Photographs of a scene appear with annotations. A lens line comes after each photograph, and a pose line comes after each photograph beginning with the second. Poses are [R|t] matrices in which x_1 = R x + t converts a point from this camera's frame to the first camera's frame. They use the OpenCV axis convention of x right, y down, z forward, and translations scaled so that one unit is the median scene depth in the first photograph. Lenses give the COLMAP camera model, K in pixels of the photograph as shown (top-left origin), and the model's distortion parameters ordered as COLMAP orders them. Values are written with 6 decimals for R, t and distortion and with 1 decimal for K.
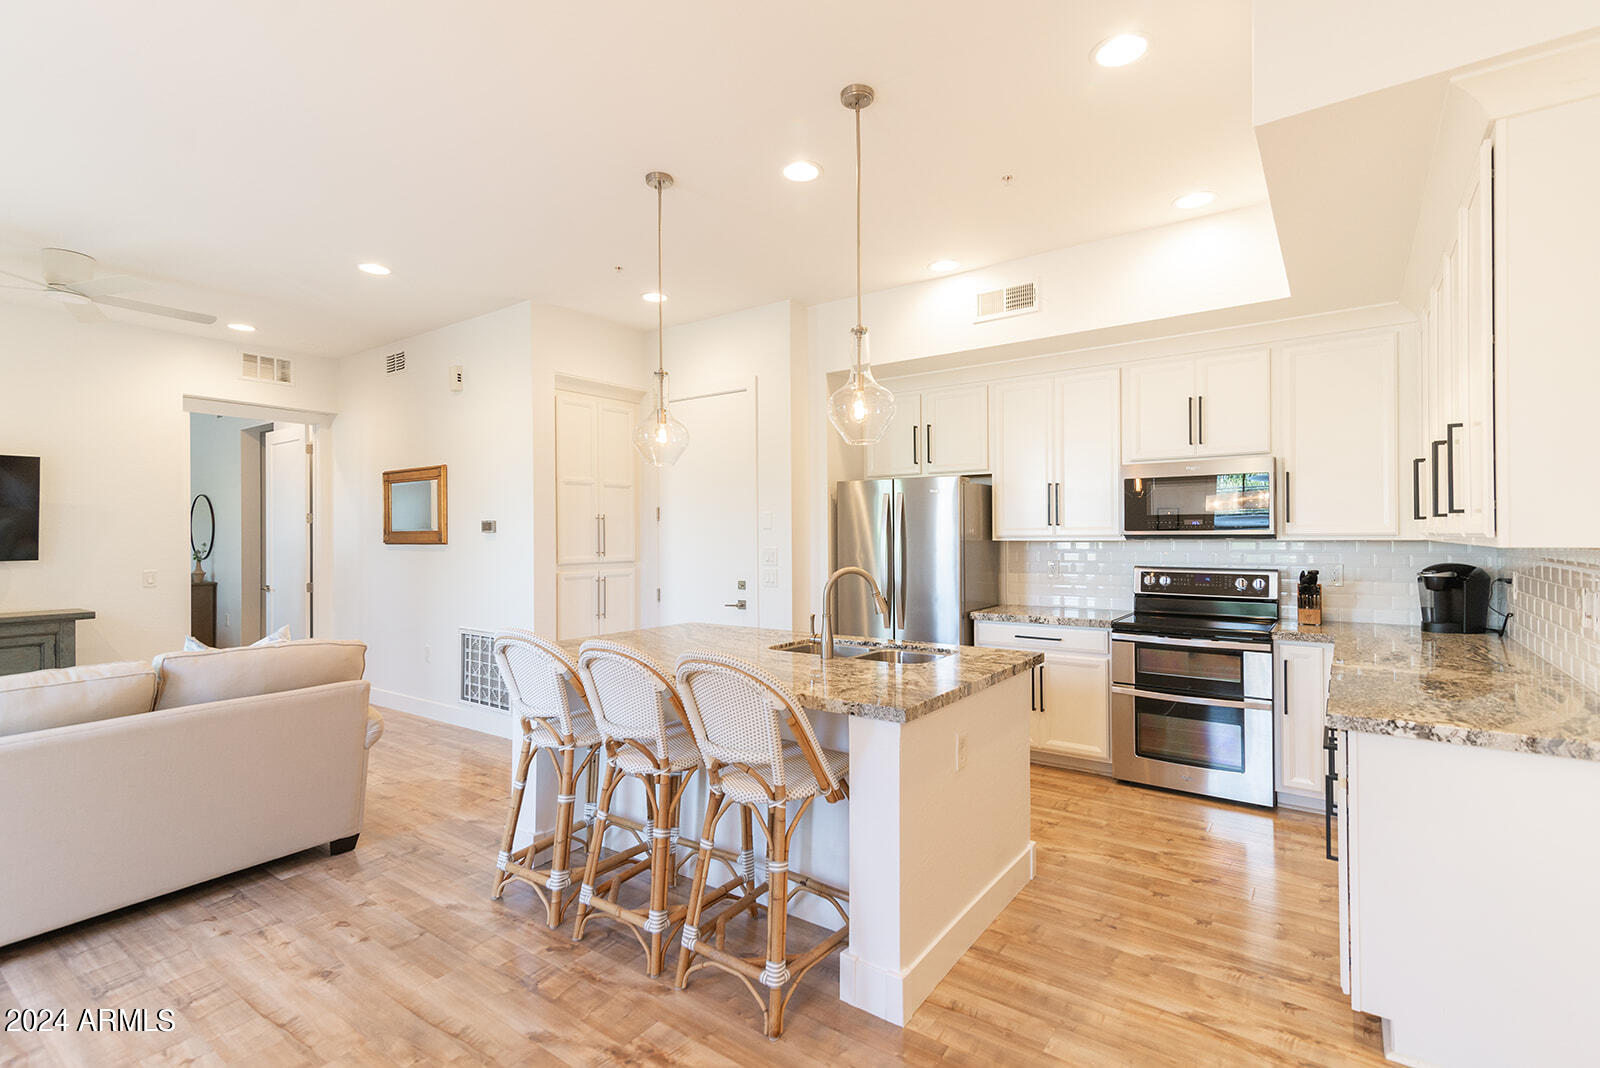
lens RADIAL K [[734.3, 0, 801.9], [0, 734.3, 539.5], [0, 0, 1]] dist [0.015304, -0.000290]
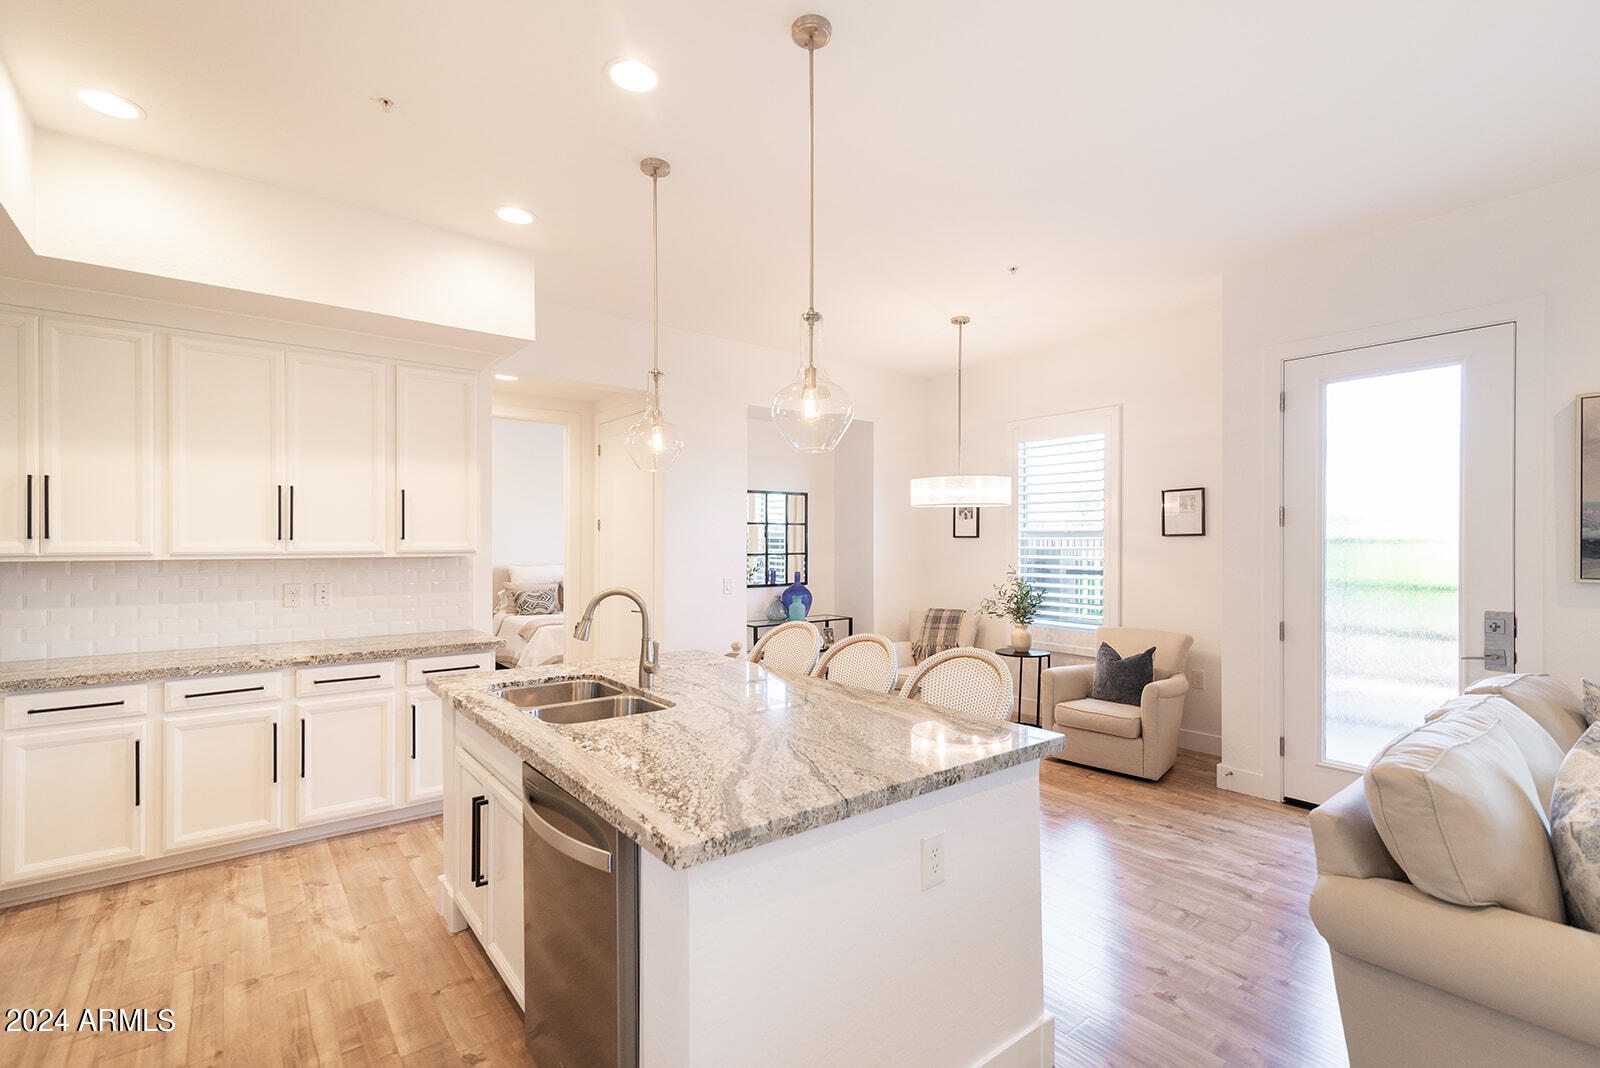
lens RADIAL K [[734.3, 0, 801.9], [0, 734.3, 539.5], [0, 0, 1]] dist [0.015304, -0.000290]
pose [[-0.963051, 0.004752, 0.269276, -0.360992], [0.004918, 0.999988, -0.000059, -0.019414], [-0.269273, 0.001267, -0.963063, 1.643986]]
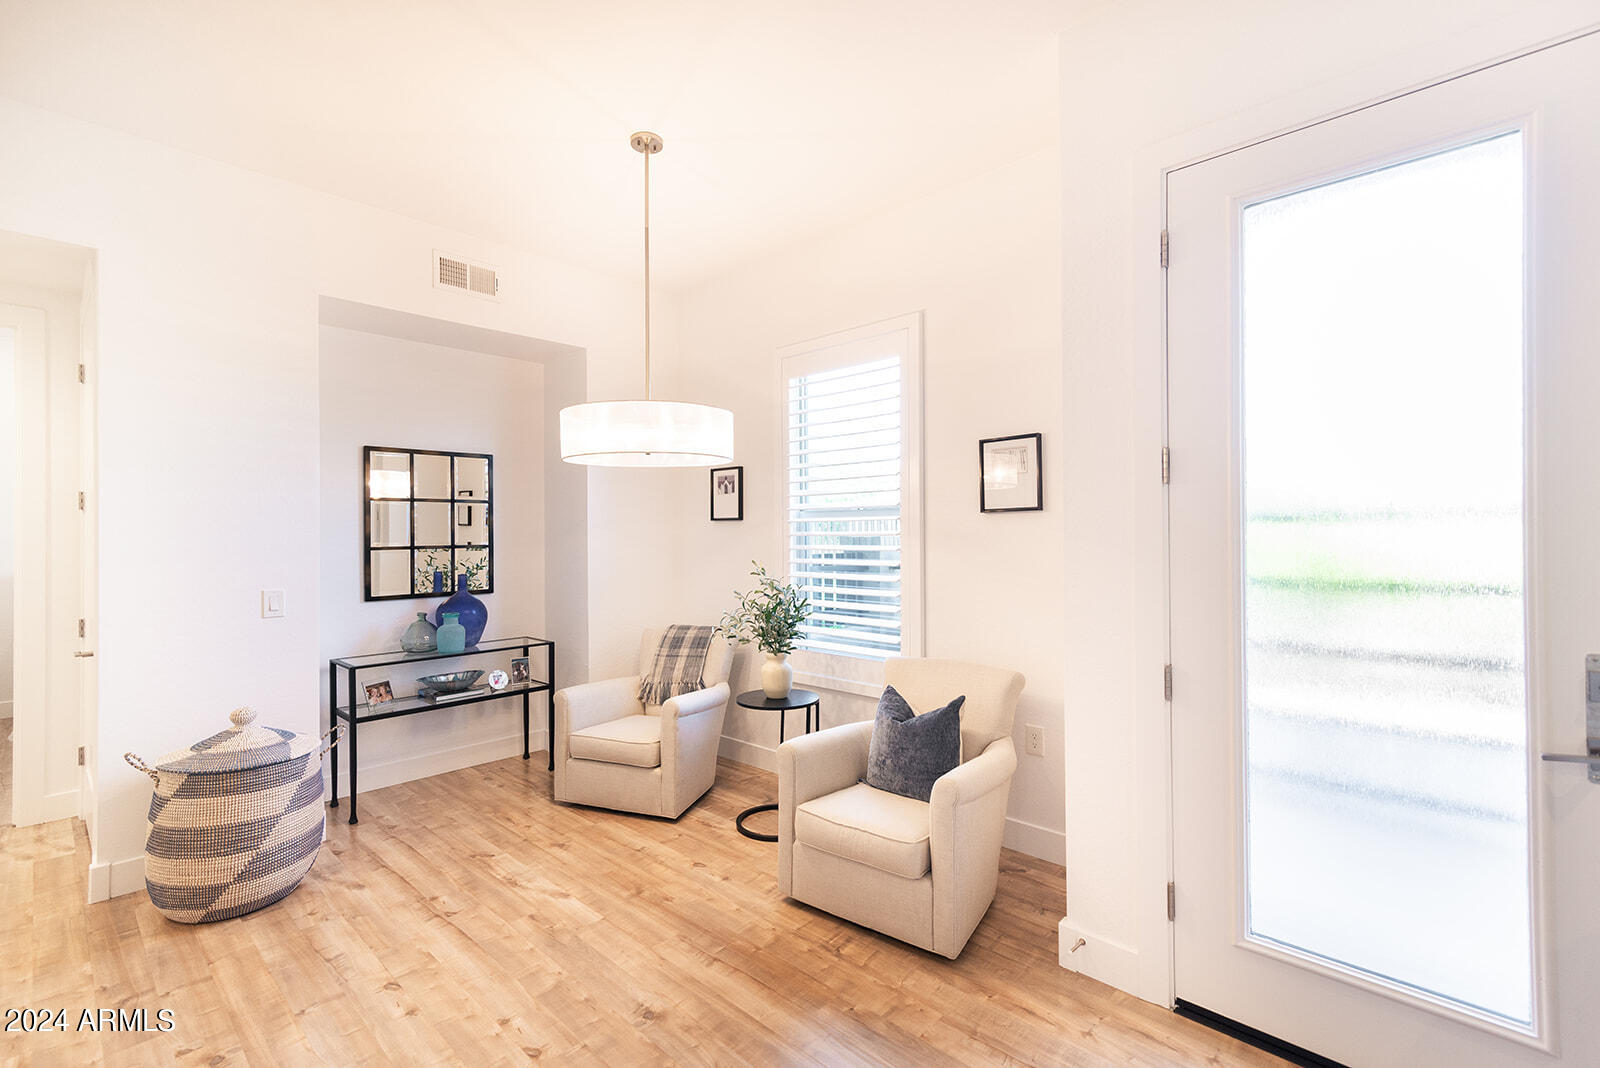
lens RADIAL K [[715.3, 0, 800.4], [0, 715.3, 528.5], [0, 0, 1]] dist [0.014873, -0.000151]
pose [[-0.991591, 0.012986, 0.128758, -0.560723], [0.012578, 0.999913, -0.003977, -0.000074], [-0.128799, -0.002324, -0.991668, 0.913311]]
